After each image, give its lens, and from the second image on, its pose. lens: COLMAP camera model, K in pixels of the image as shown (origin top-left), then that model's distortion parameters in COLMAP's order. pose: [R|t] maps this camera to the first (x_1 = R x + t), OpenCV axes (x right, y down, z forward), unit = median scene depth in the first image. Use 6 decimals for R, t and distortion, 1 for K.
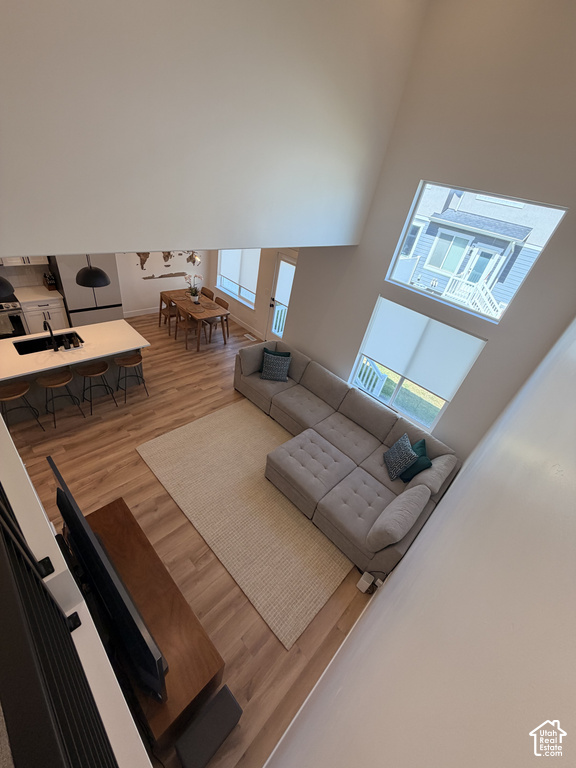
lens RADIAL K [[304.9, 0, 288.0], [0, 304.9, 384.0], [0, 0, 1]] dist [-0.001283, -0.000285]
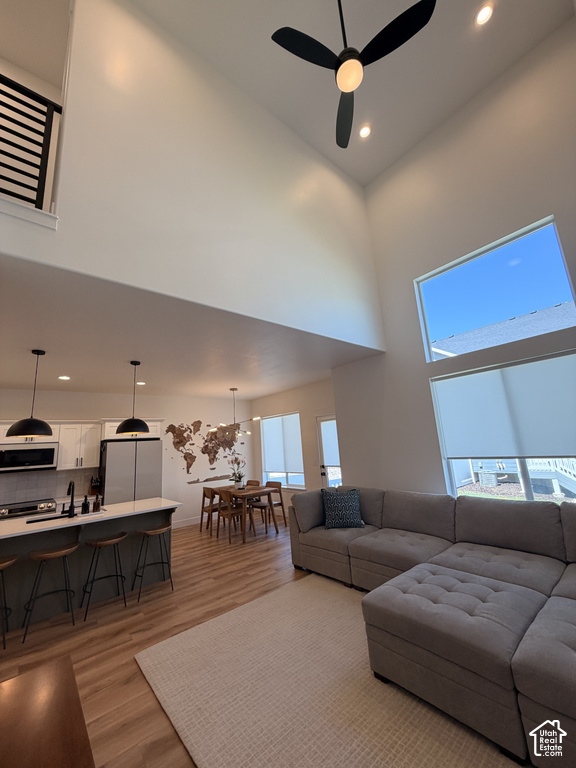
lens RADIAL K [[304.9, 0, 288.0], [0, 304.9, 384.0], [0, 0, 1]] dist [-0.001283, -0.000285]
pose [[0.965493, -0.255617, -0.049825, -0.053706], [0.136412, 0.659358, -0.739350, 0.278011], [0.221843, 0.707041, 0.671475, 0.266358]]
